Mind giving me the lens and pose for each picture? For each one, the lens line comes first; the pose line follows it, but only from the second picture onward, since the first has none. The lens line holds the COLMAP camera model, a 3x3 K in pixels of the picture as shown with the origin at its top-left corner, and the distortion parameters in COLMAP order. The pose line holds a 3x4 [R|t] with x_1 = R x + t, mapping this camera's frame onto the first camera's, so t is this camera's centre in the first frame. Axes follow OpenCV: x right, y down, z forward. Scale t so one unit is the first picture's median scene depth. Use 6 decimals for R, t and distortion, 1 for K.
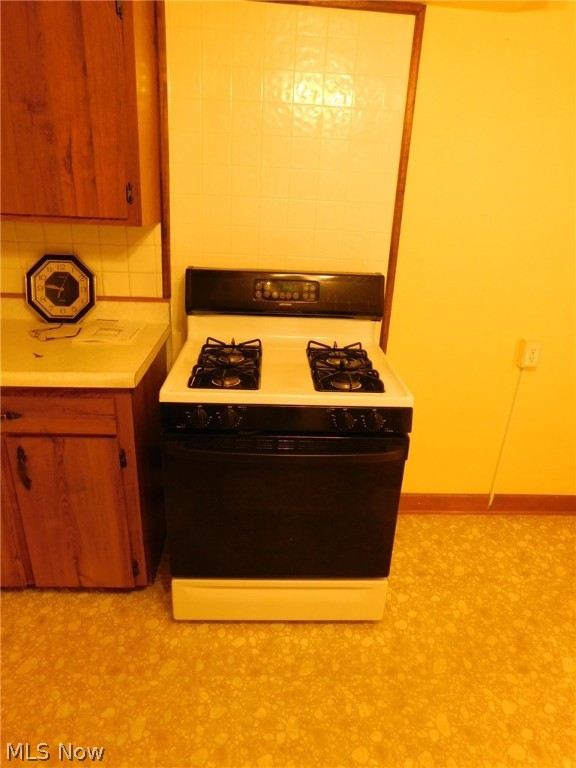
lens RADIAL K [[499.4, 0, 289.5], [0, 499.4, 389.7], [0, 0, 1]] dist [-0.064402, 0.040717]
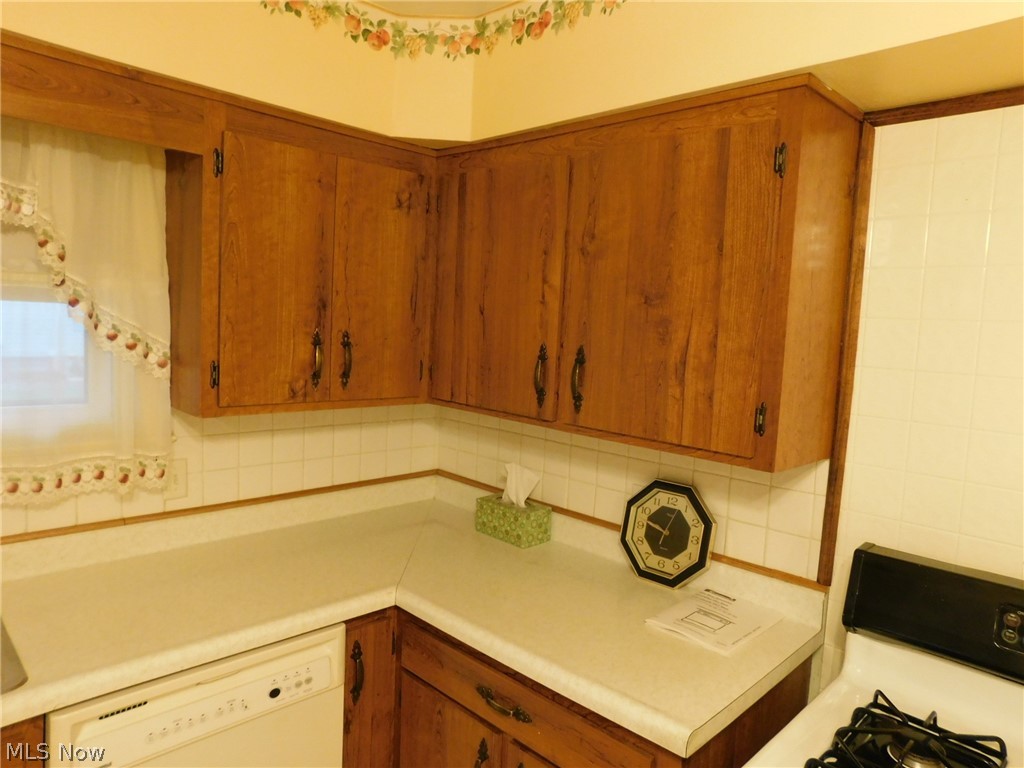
lens RADIAL K [[665.9, 0, 507.3], [0, 665.9, 381.6], [0, 0, 1]] dist [-0.064402, 0.040717]
pose [[0.669417, 0.040240, -0.741796, 0.064477], [-0.287967, 0.934517, -0.209174, -0.151082], [0.684804, 0.353637, 0.637169, 0.200521]]
